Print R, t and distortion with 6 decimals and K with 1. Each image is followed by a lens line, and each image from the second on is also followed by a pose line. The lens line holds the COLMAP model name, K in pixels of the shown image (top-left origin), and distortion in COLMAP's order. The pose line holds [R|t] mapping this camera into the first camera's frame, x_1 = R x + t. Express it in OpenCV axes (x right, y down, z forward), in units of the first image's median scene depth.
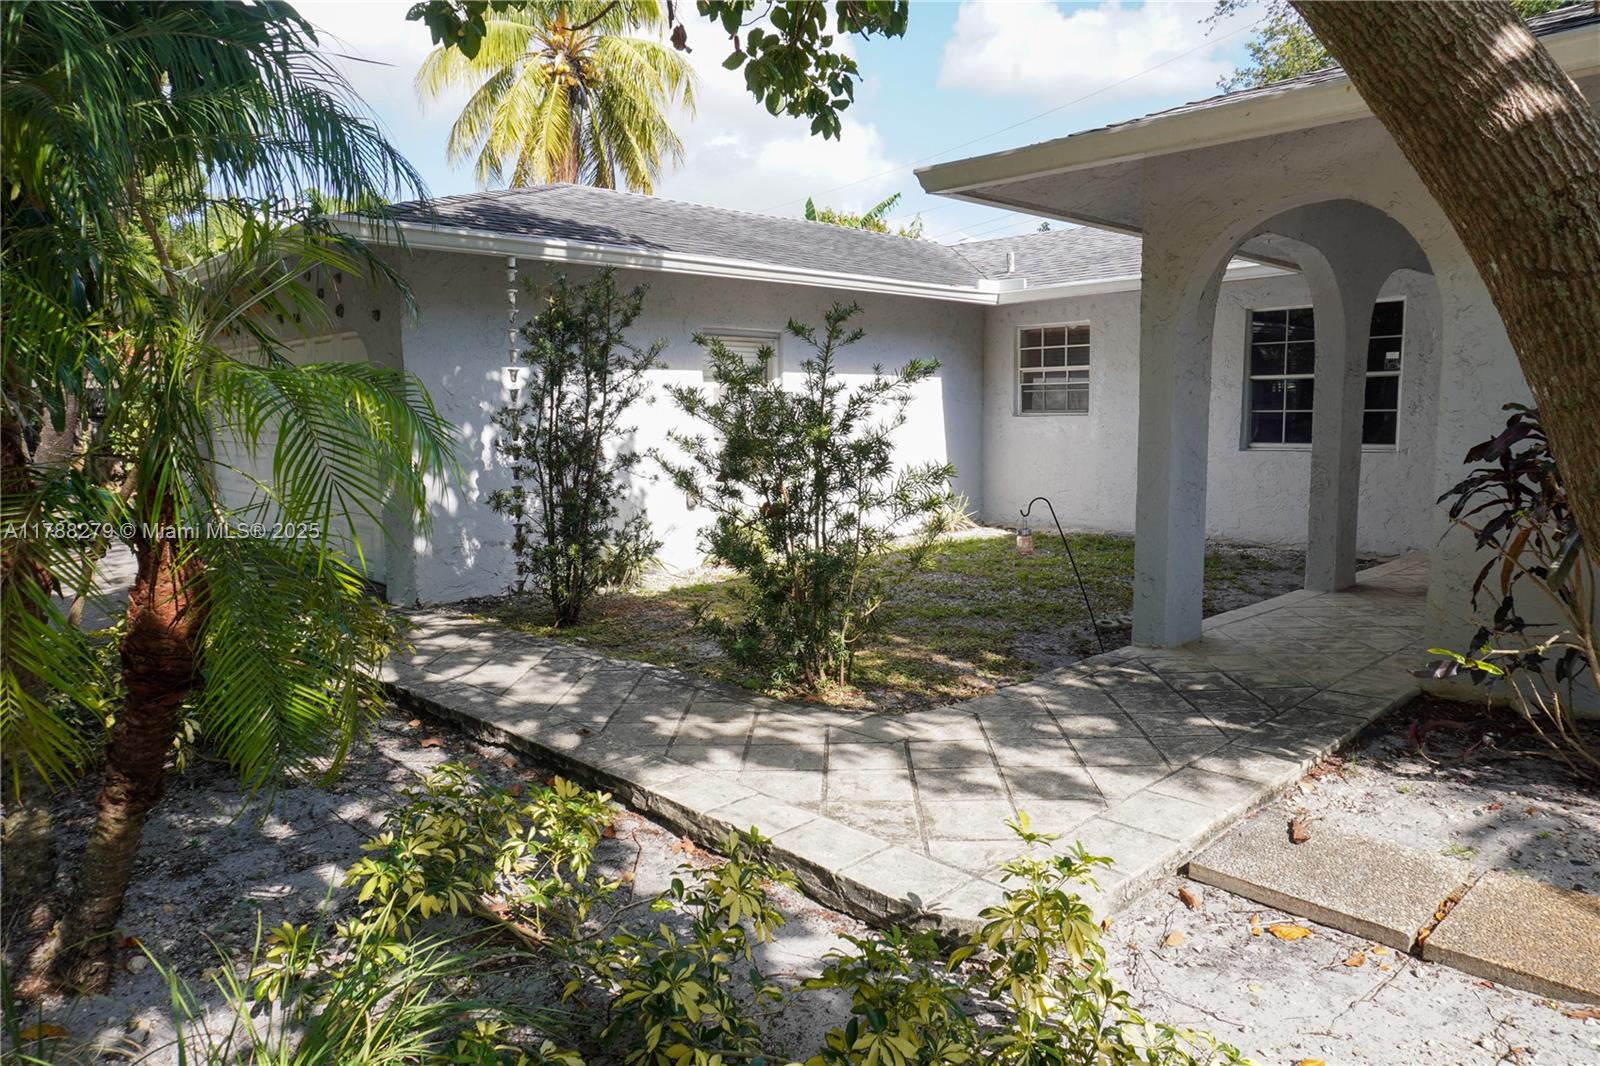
lens RADIAL K [[1077.0, 0, 800.0], [0, 1077.0, 533.0], [0, 0, 1]] dist [-0.048815, 0.037527]
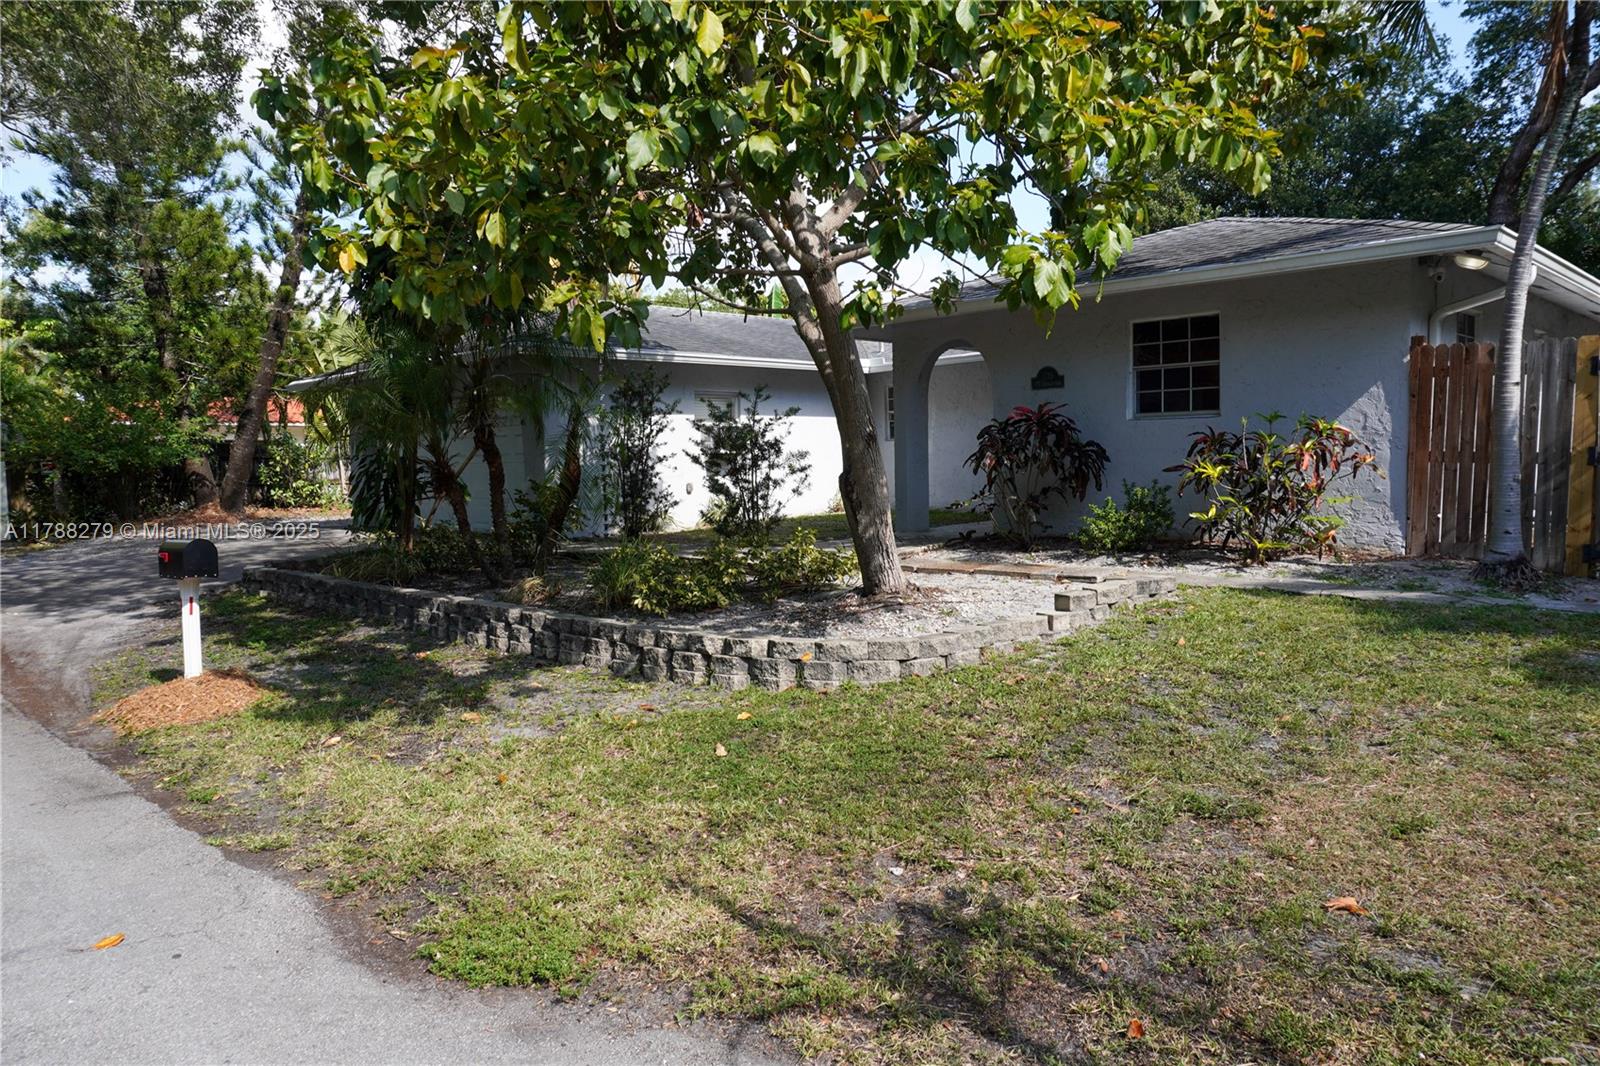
lens RADIAL K [[1038.1, 0, 825.3], [0, 1038.1, 582.9], [0, 0, 1]] dist [-0.031241, 0.000219]
pose [[0.998317, -0.024183, 0.052704, 0.051585], [0.023776, 0.999683, 0.008325, 0.218260], [-0.052888, -0.007058, 0.998575, -1.344244]]
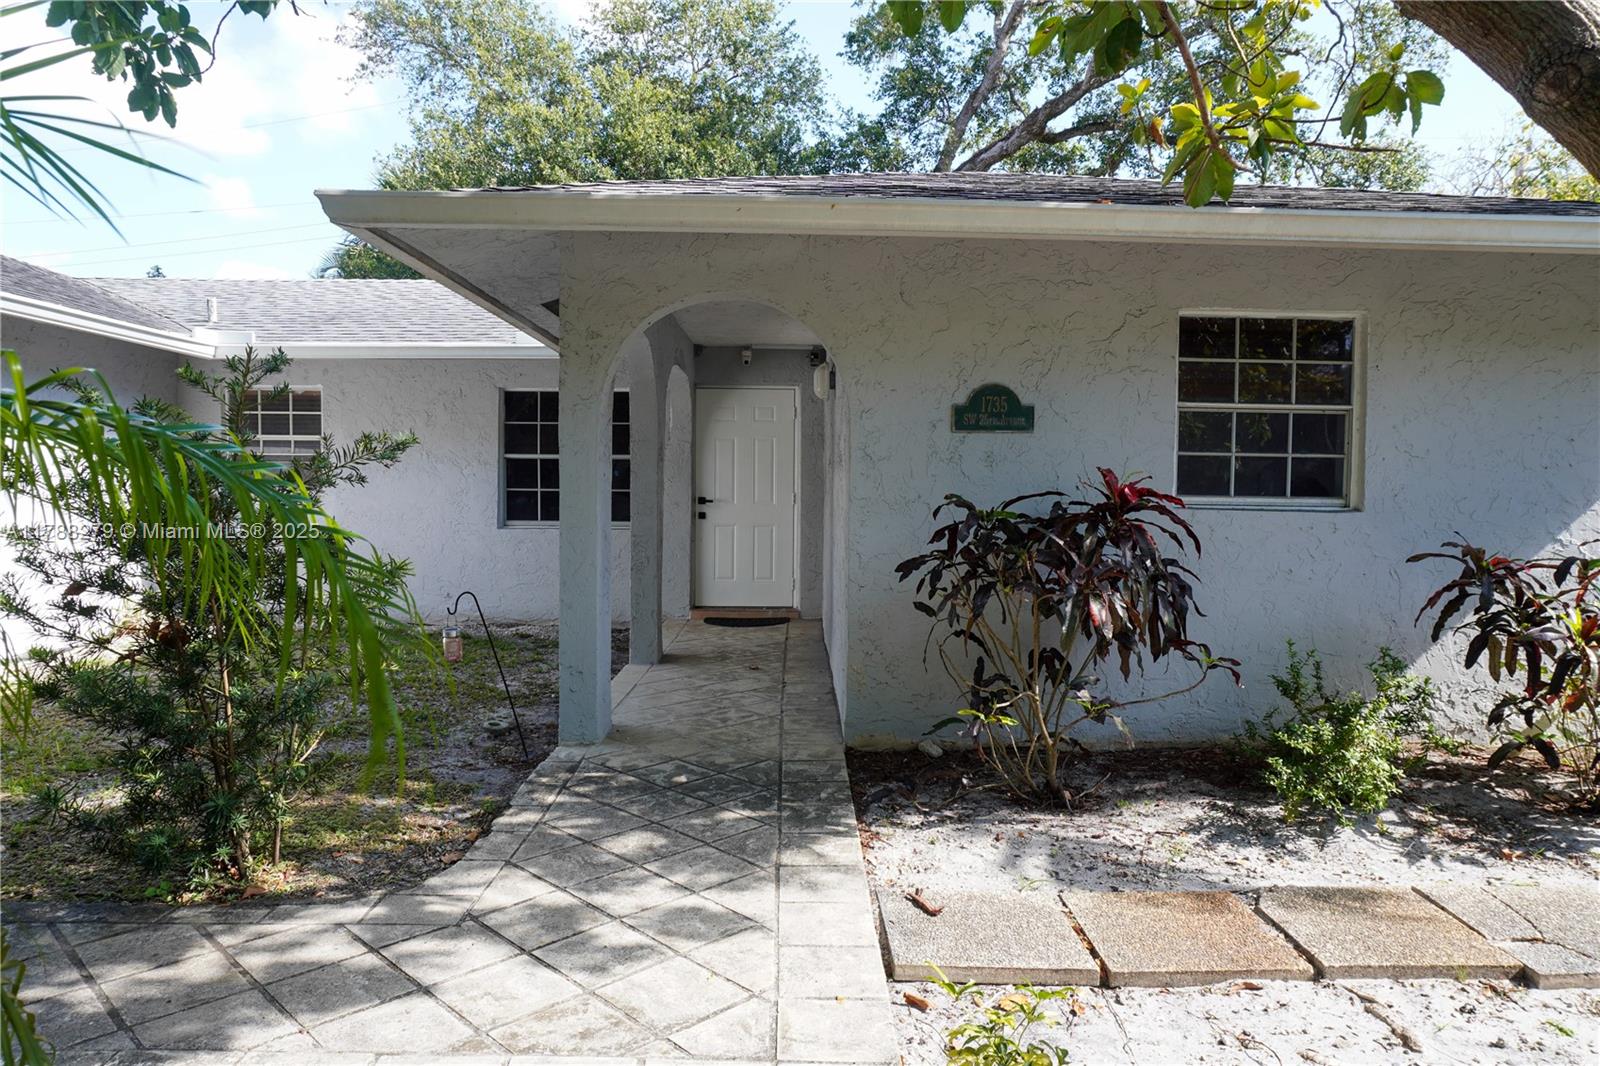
lens RADIAL K [[1077.0, 0, 800.0], [0, 1077.0, 533.0], [0, 0, 1]] dist [-0.048815, 0.037527]
pose [[0.678240, -0.014637, 0.734695, -0.248661], [0.063826, 0.997197, -0.039055, -0.031355], [-0.732064, 0.073382, 0.677272, 0.232565]]
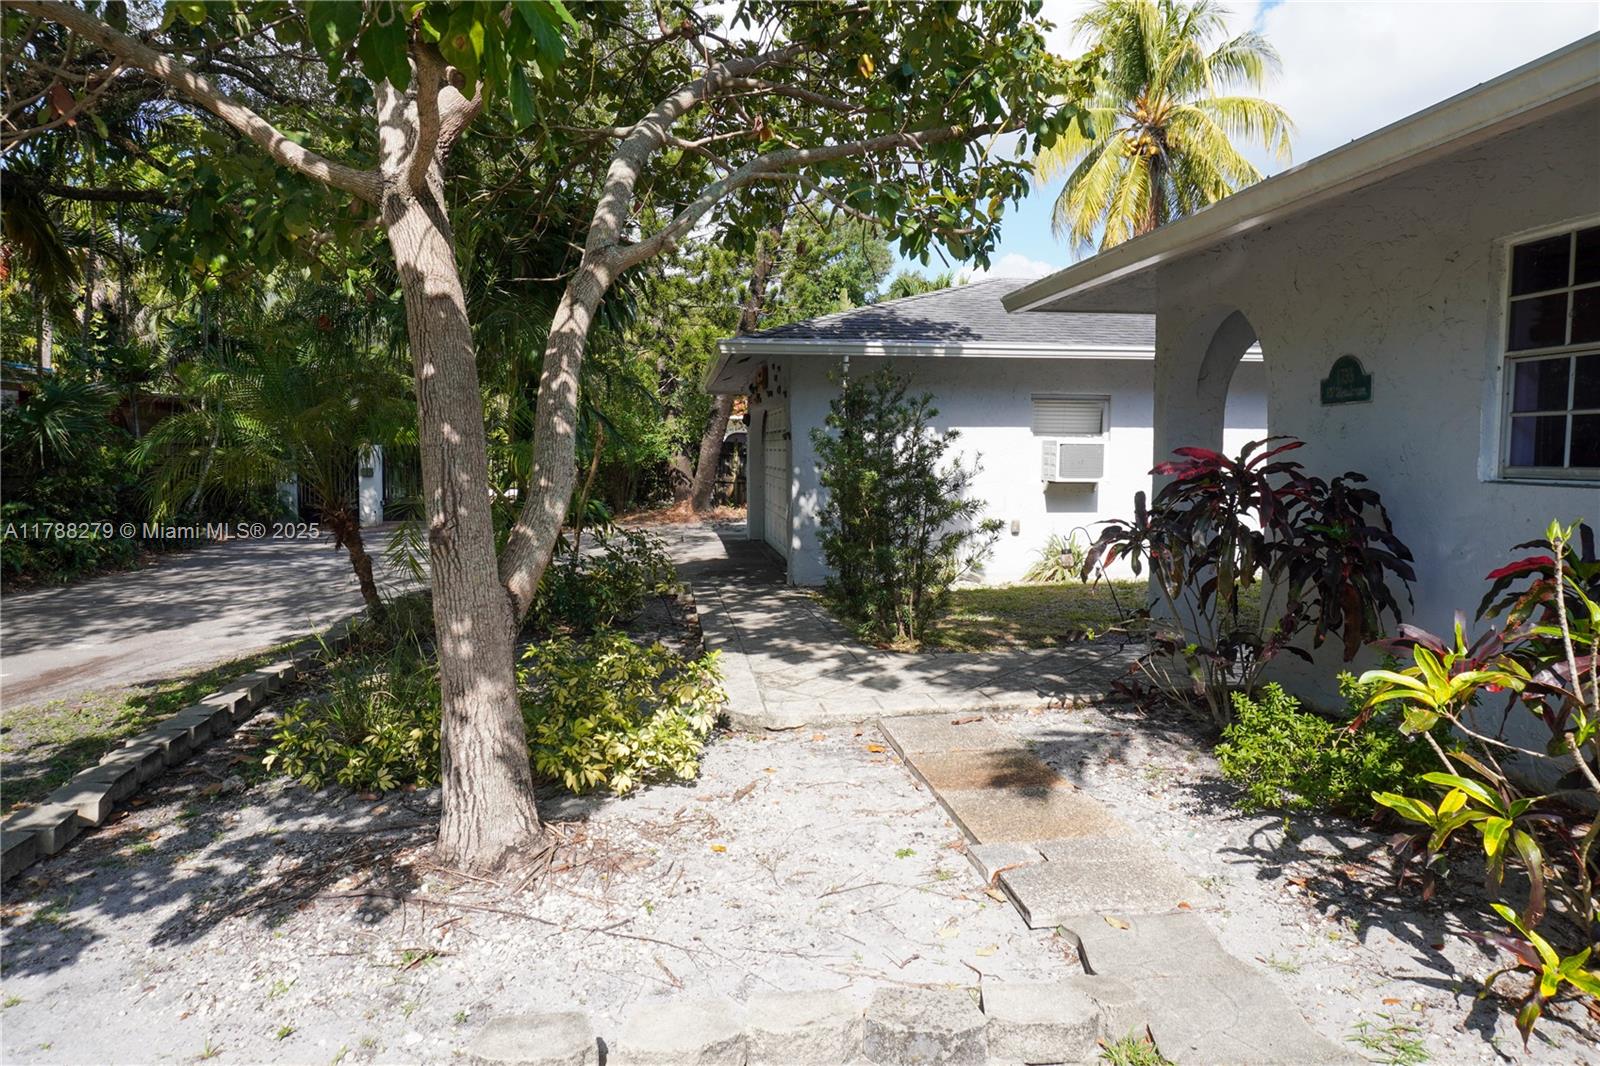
lens RADIAL K [[1077.0, 0, 800.0], [0, 1077.0, 533.0], [0, 0, 1]] dist [-0.048815, 0.037527]
pose [[0.805983, 0.052728, -0.589586, 0.827436], [-0.073917, 0.997194, -0.011866, 0.019502], [0.587305, 0.053144, 0.807619, -0.348694]]
